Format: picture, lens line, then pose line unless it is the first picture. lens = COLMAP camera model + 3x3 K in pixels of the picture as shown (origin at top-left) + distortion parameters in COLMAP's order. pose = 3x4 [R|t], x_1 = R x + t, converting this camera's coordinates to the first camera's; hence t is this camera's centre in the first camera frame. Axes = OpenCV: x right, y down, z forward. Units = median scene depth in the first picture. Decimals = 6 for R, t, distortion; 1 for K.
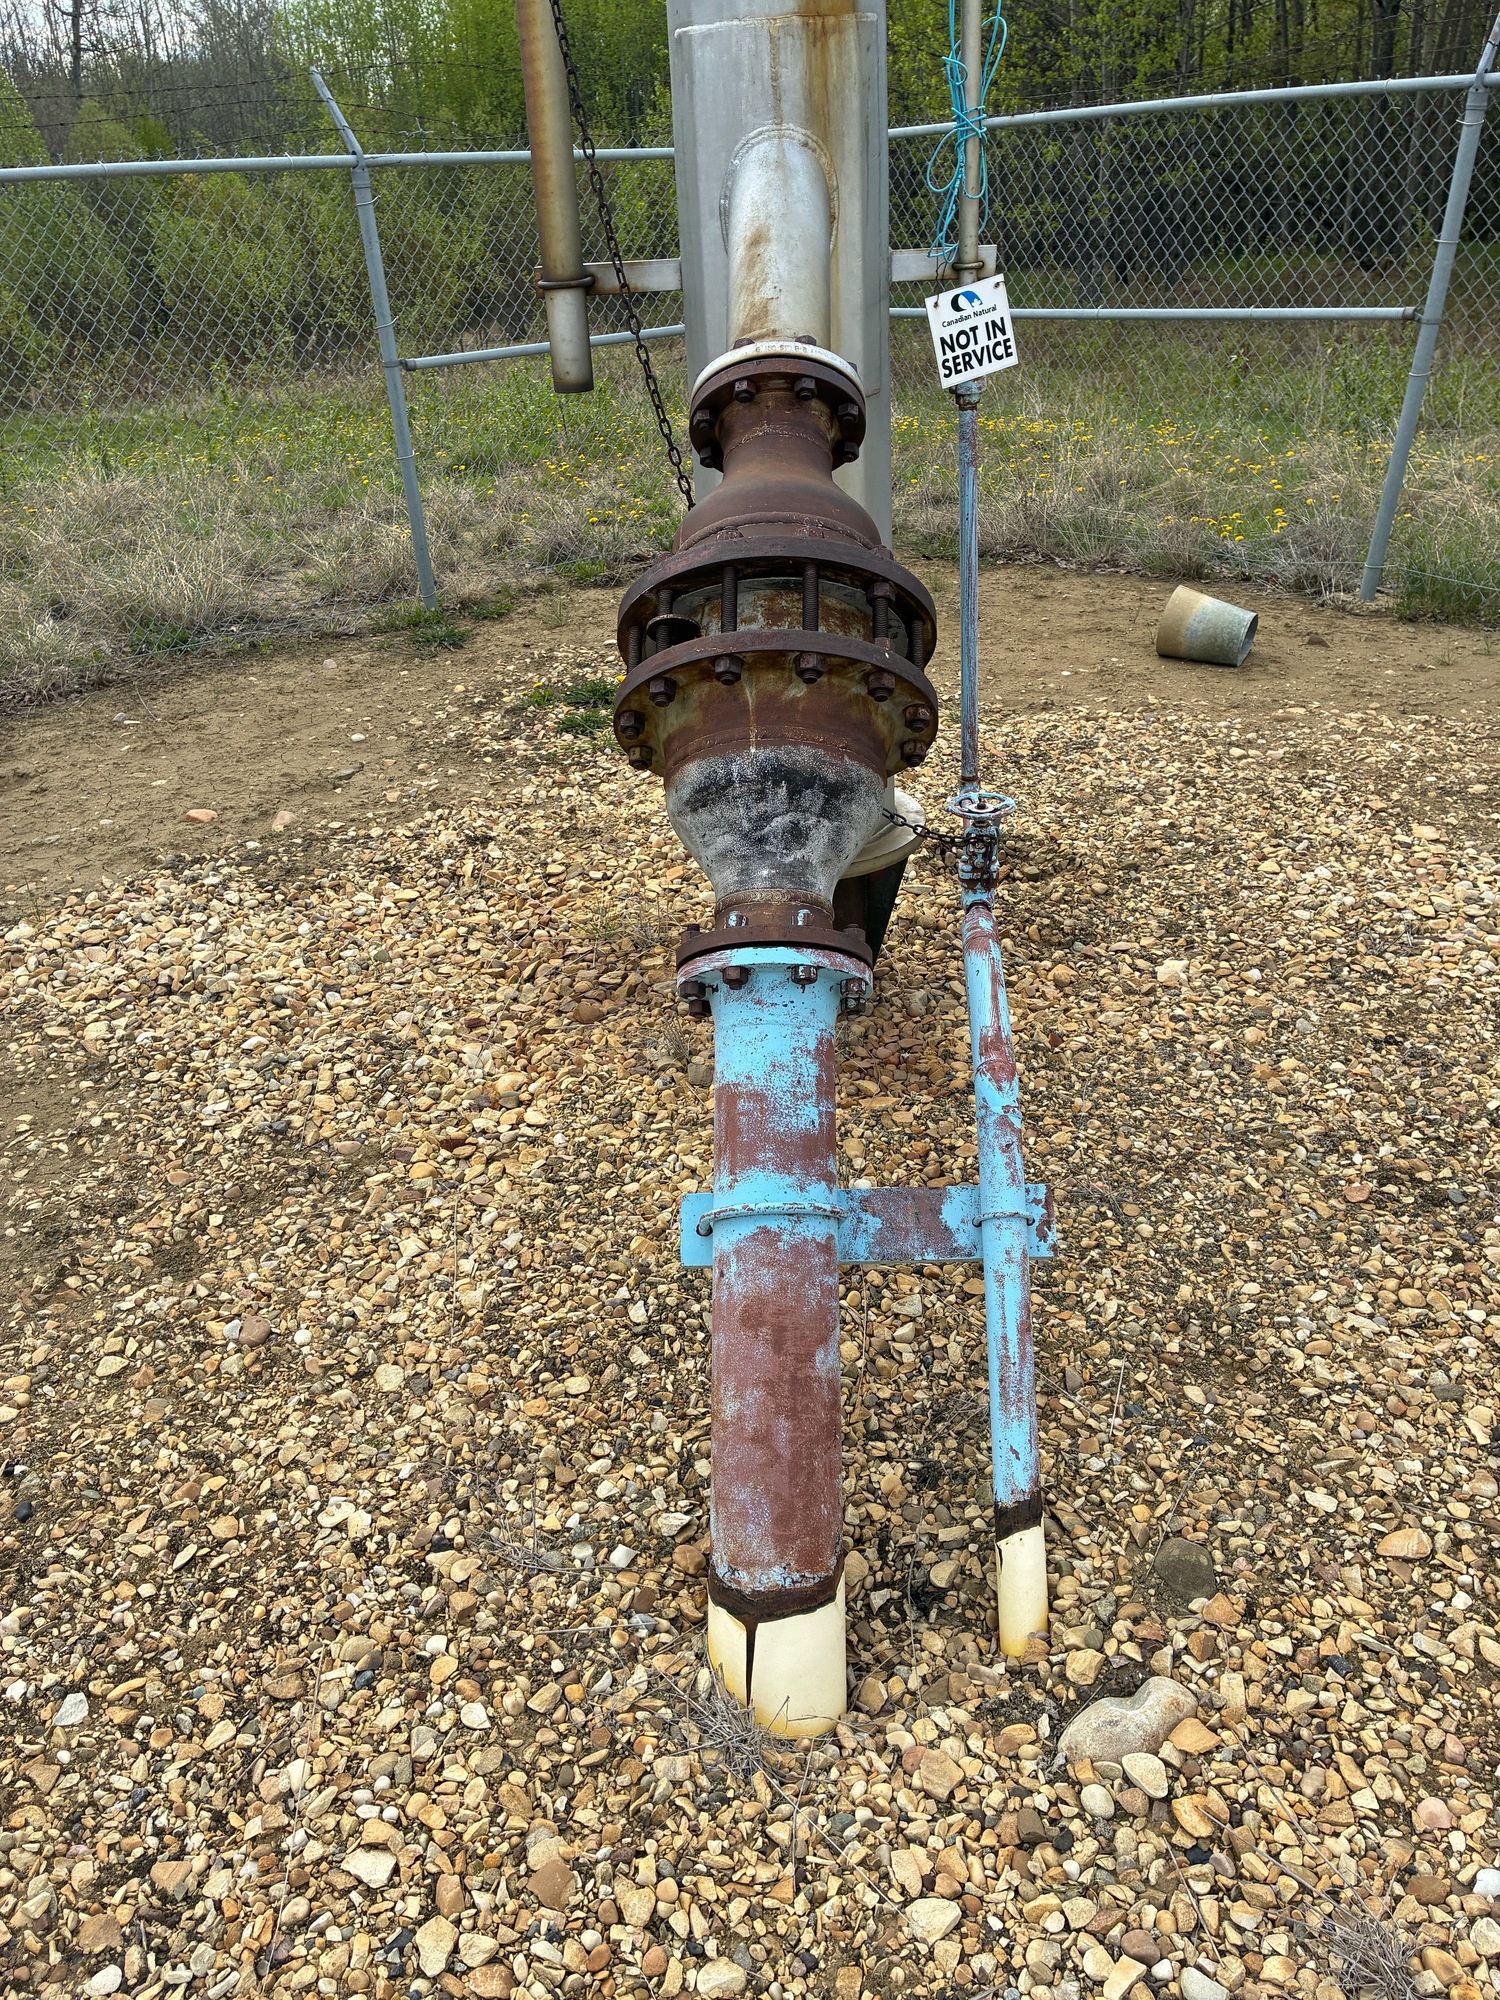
lens RADIAL K [[1519.2, 0, 793.3], [0, 1519.2, 1009.4], [0, 0, 1]] dist [0.114018, -0.157596]
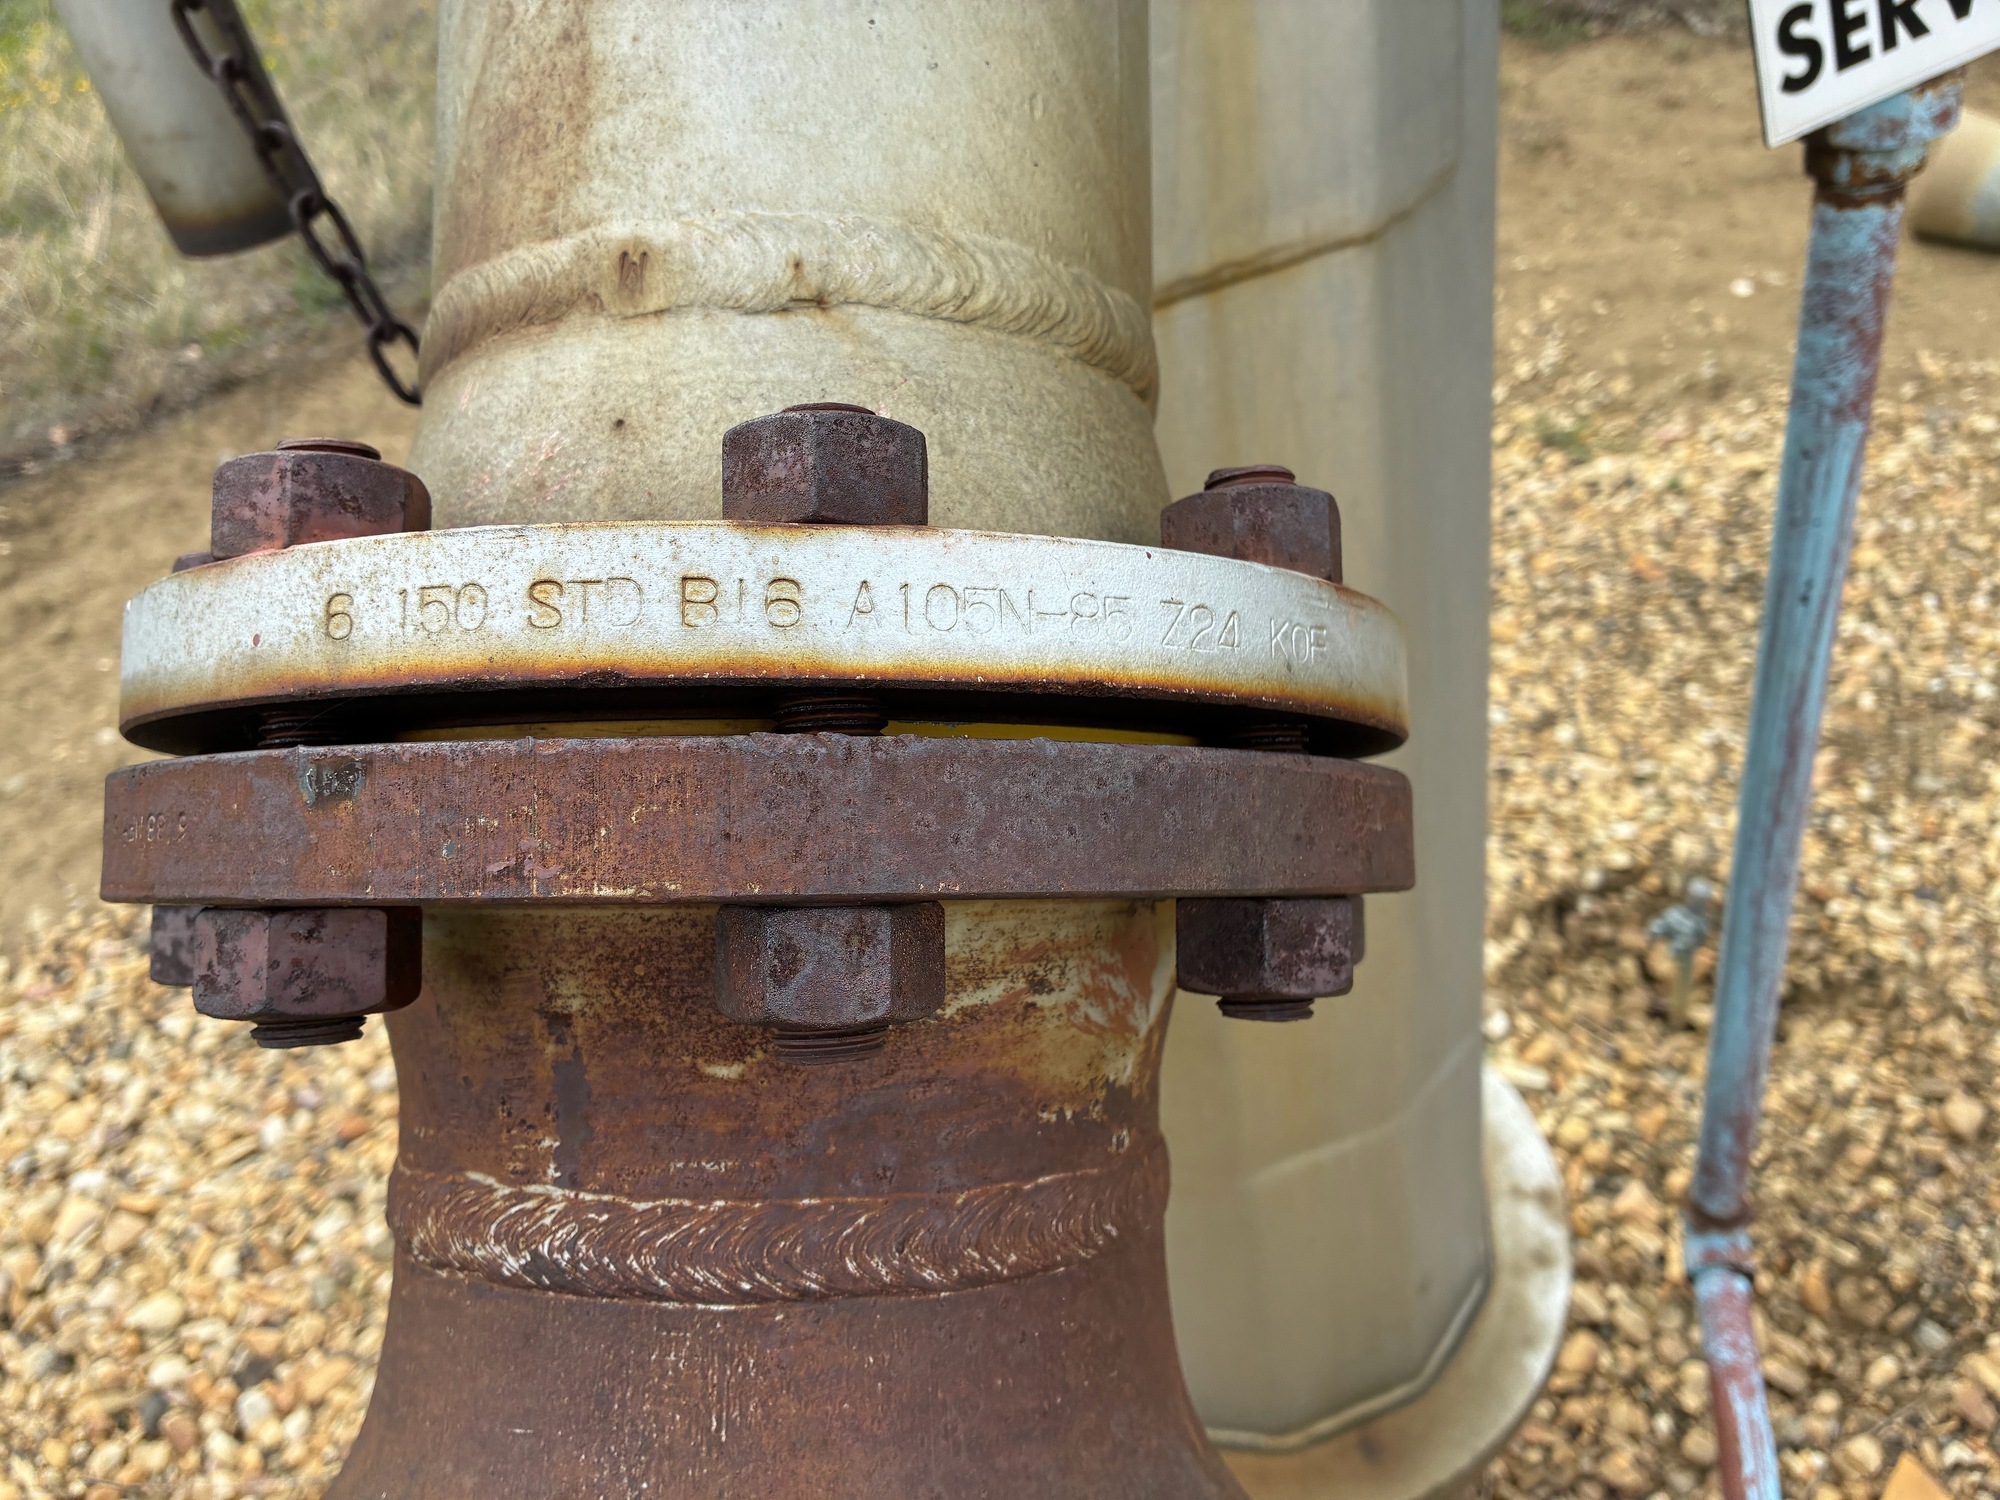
lens RADIAL K [[1587.4, 0, 1058.8], [0, 1587.4, 749.6], [0, 0, 1]] dist [0.004462, -0.011623]
pose [[0.988088, -0.023782, -0.152042, 0.023951], [0.053259, 0.979779, 0.192863, -0.265542], [0.144381, -0.198663, 0.969375, 0.549264]]
